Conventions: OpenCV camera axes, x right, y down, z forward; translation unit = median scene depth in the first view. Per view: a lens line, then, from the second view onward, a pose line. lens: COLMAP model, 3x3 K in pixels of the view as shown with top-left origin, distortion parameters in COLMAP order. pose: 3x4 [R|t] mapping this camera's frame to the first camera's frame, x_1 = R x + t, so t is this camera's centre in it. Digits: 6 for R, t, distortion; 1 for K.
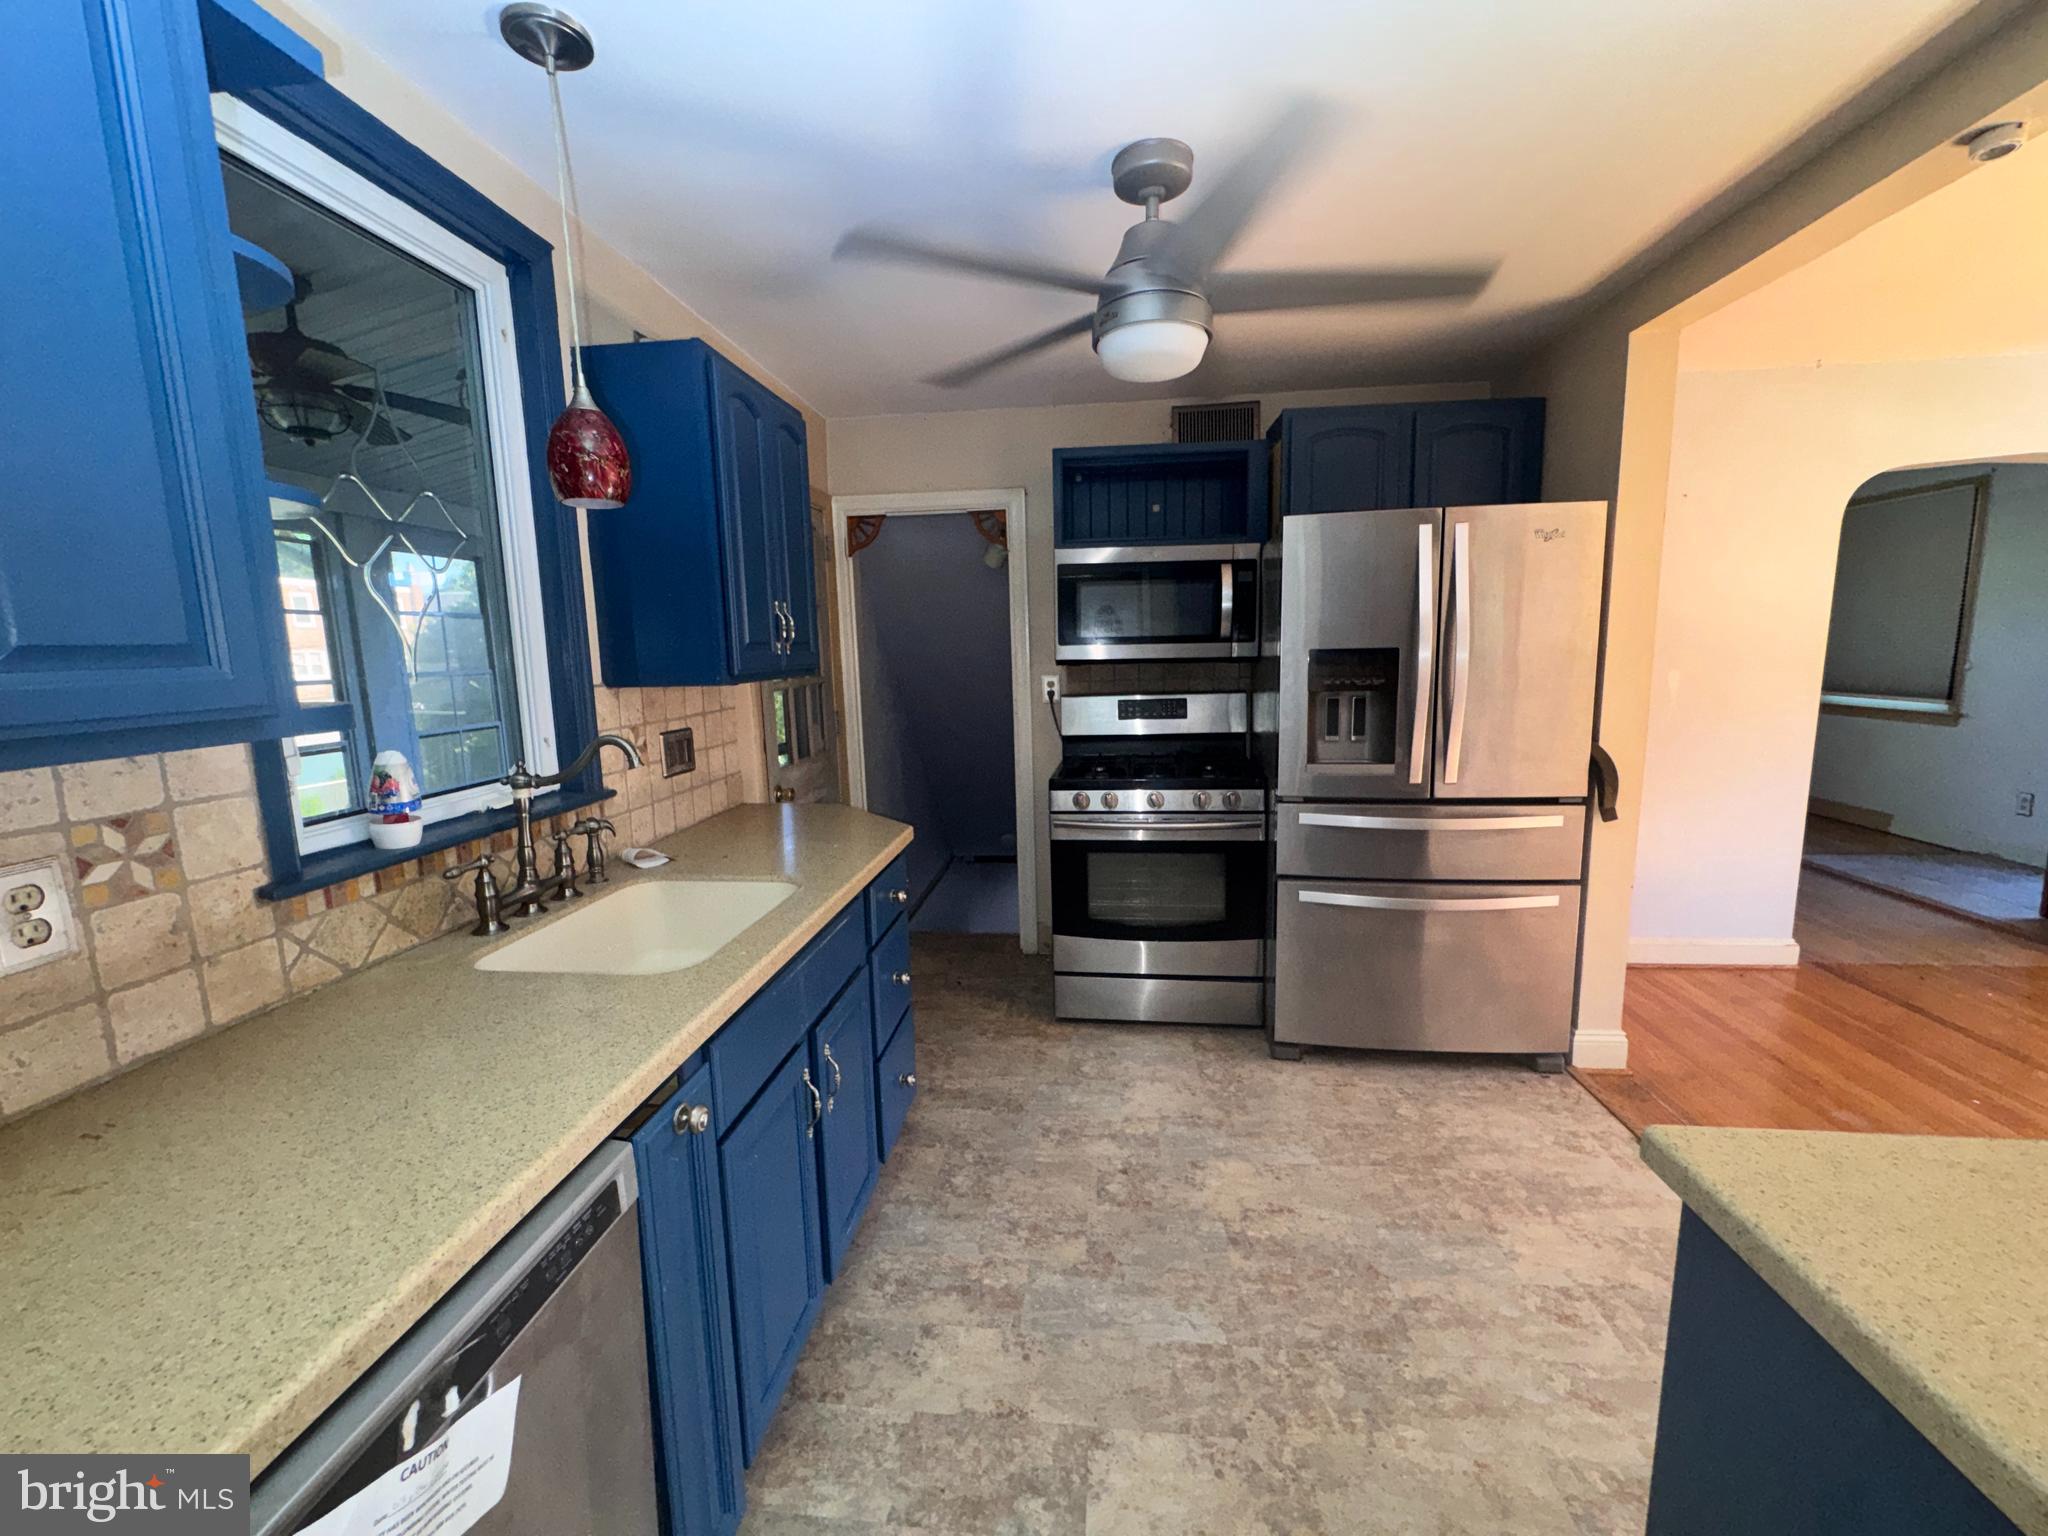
lens RADIAL K [[820.7, 0, 1022.3], [0, 820.7, 765.7], [0, 0, 1]] dist [-0.003345, 0.000474]
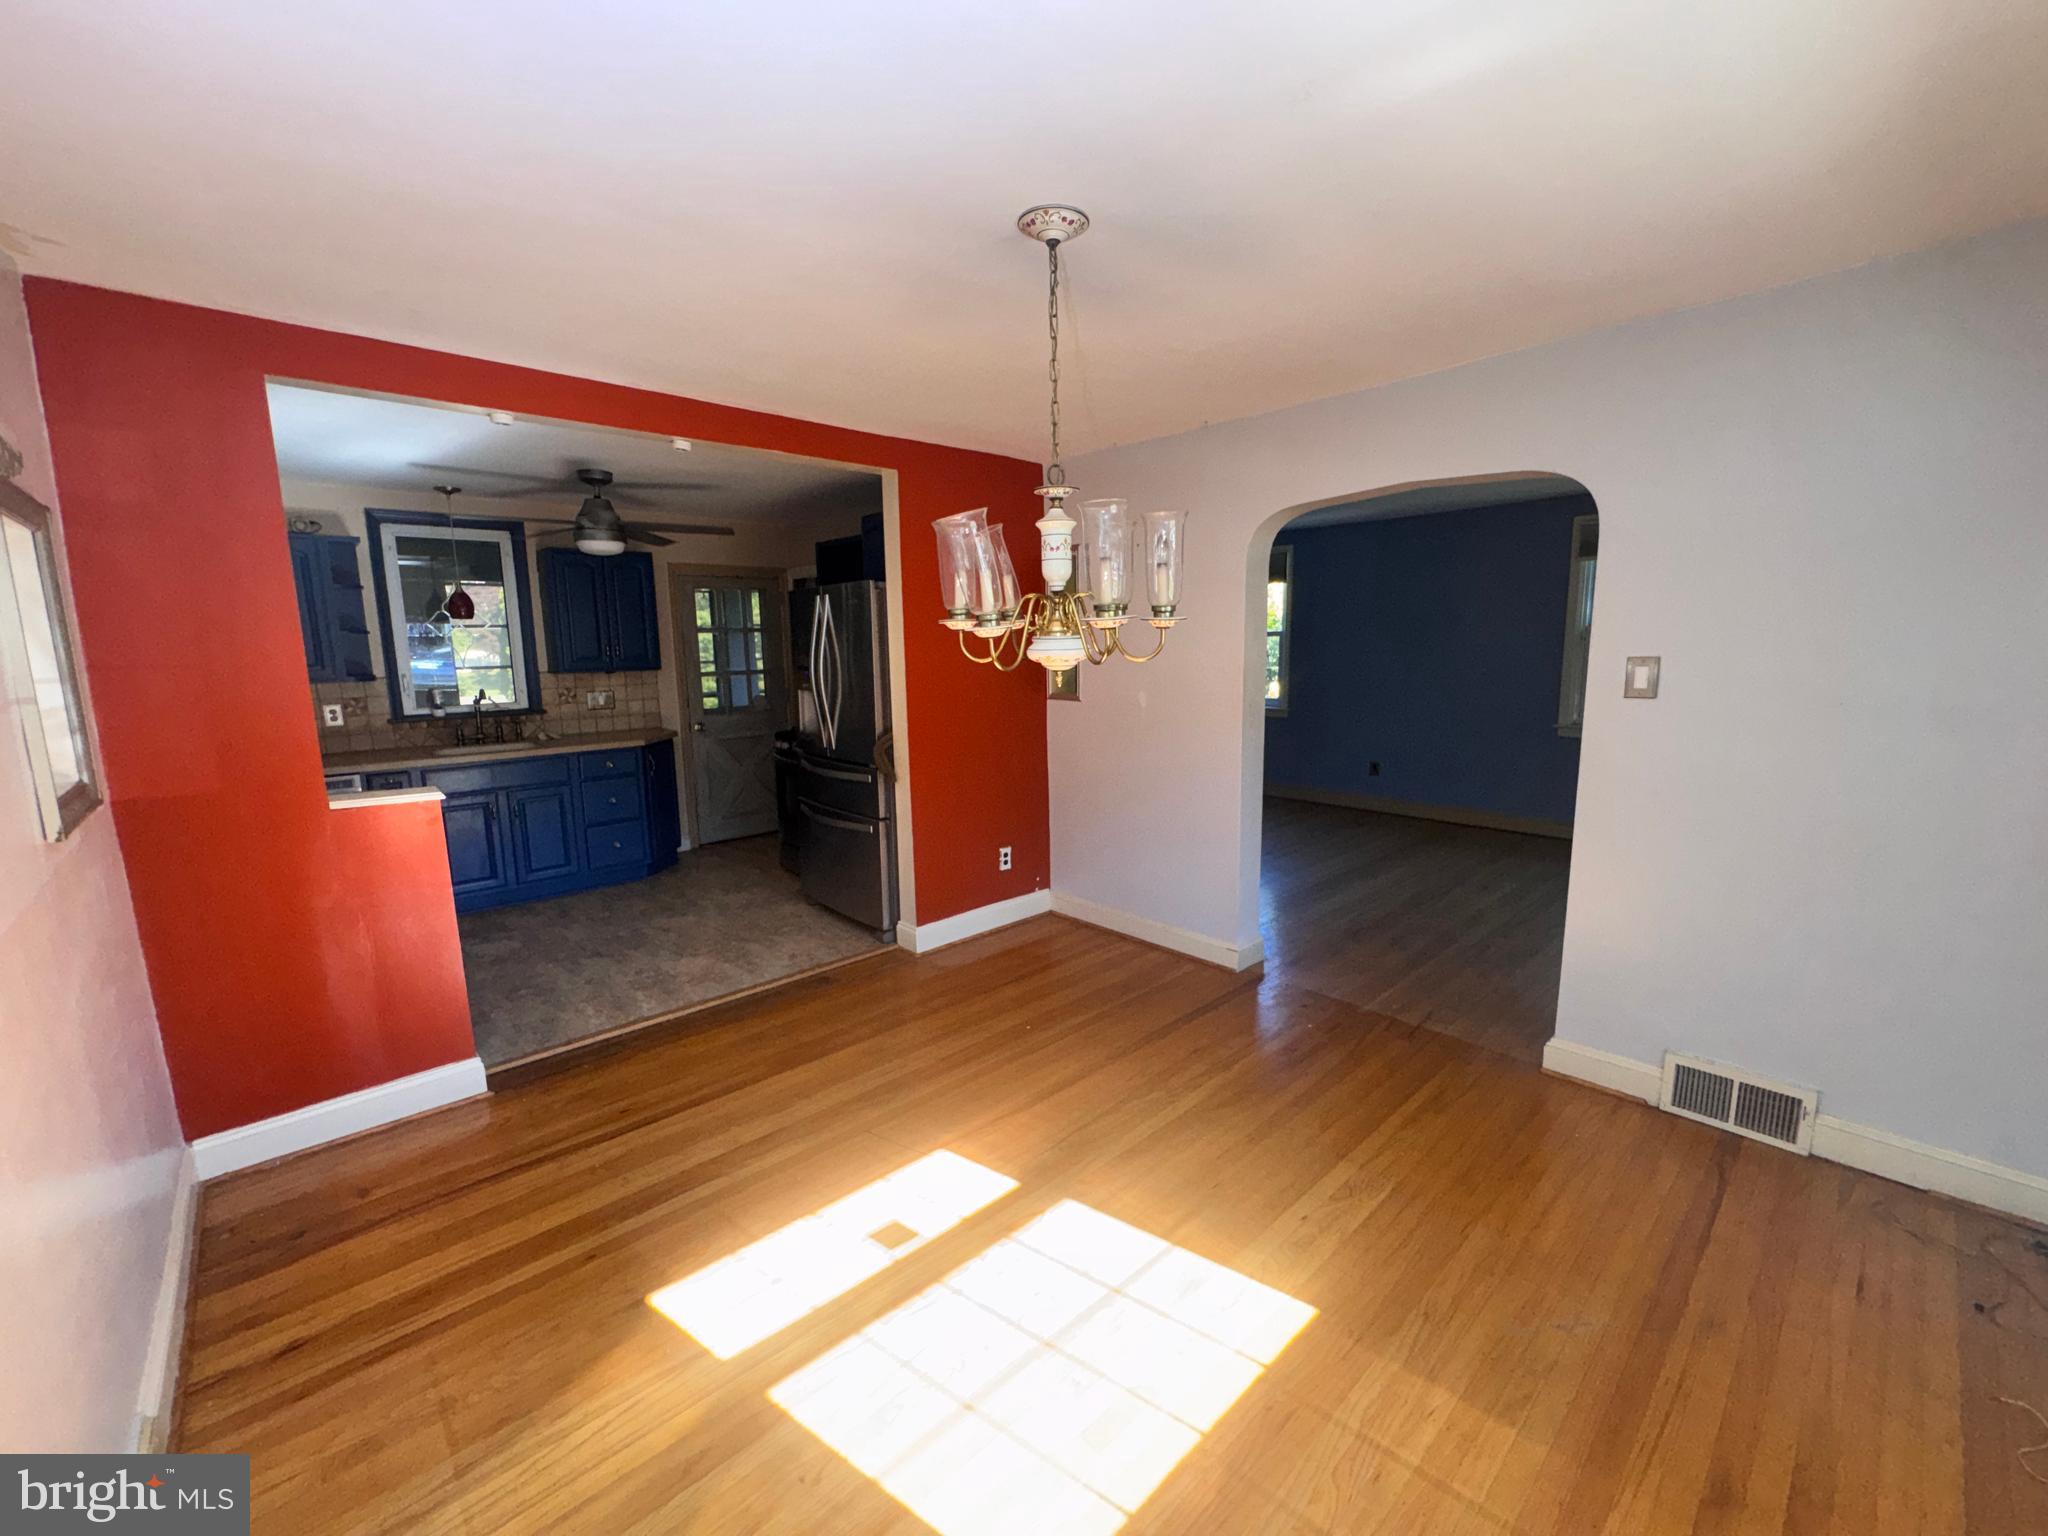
lens RADIAL K [[820.7, 0, 1022.2], [0, 820.7, 767.8], [0, 0, 1]] dist [-0.003345, 0.000474]
pose [[0.750648, 0.116389, -0.650370, 2.701292], [-0.099527, 0.993048, 0.062842, -0.120237], [0.653163, 0.017558, 0.757014, -0.025784]]
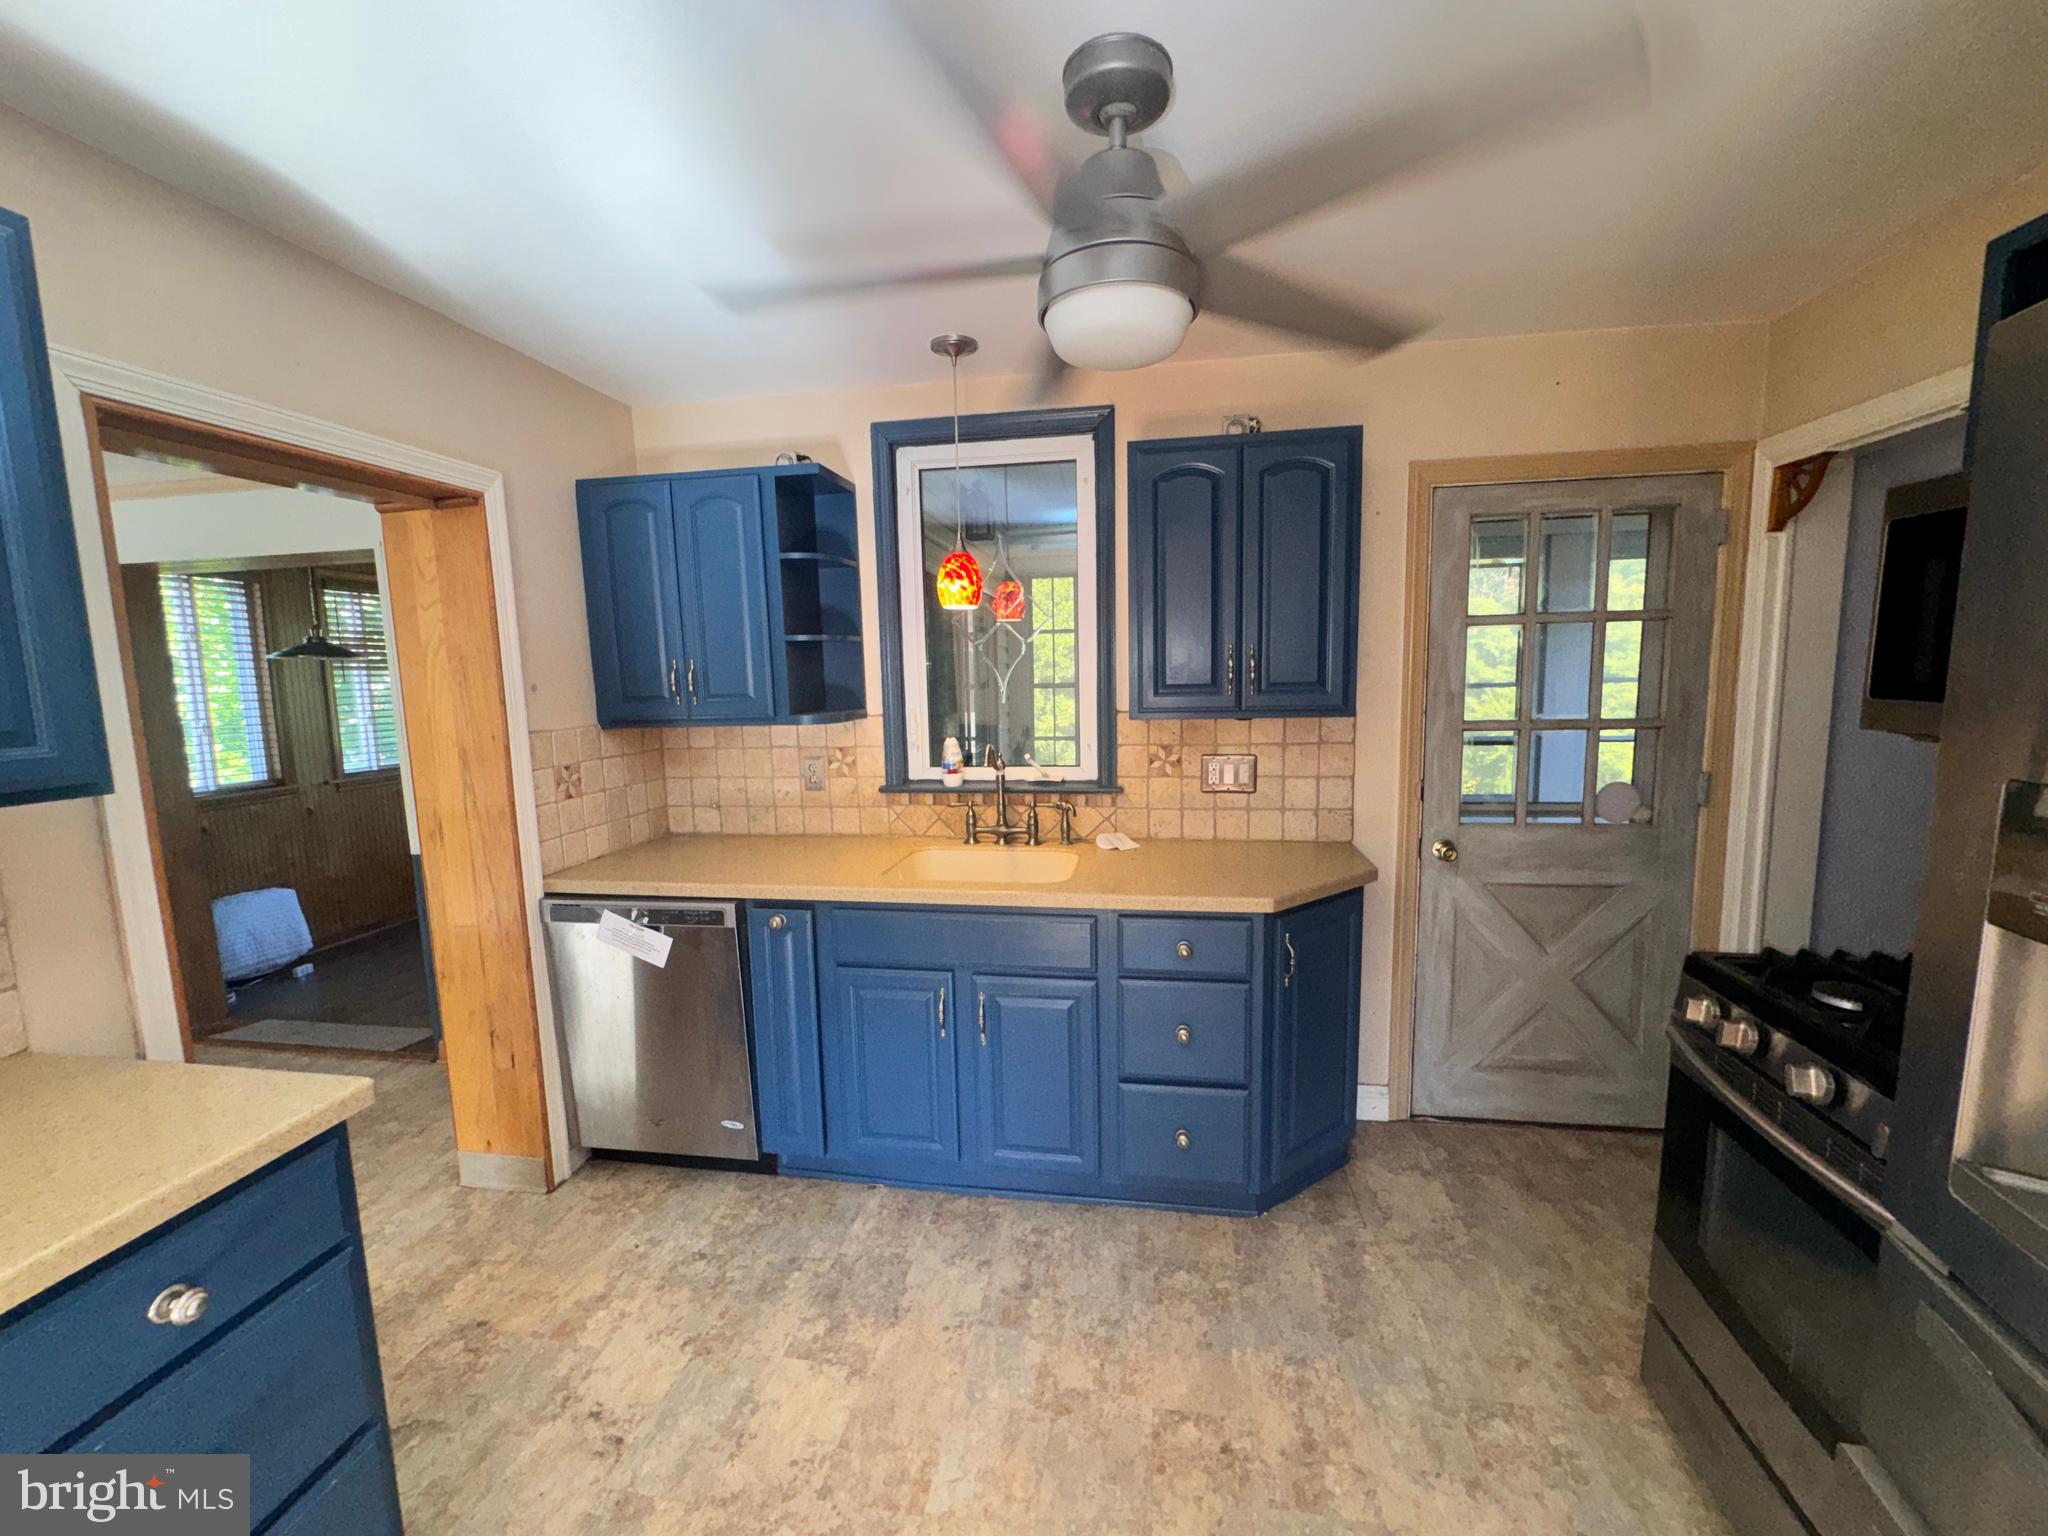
lens RADIAL K [[820.7, 0, 1019.8], [0, 820.7, 766.1], [0, 0, 1]] dist [-0.003345, 0.000474]
pose [[-0.058591, 0.144725, -0.987736, 0.928032], [-0.121639, 0.981028, 0.150958, -0.209596], [0.990844, 0.128992, -0.039875, 0.962360]]
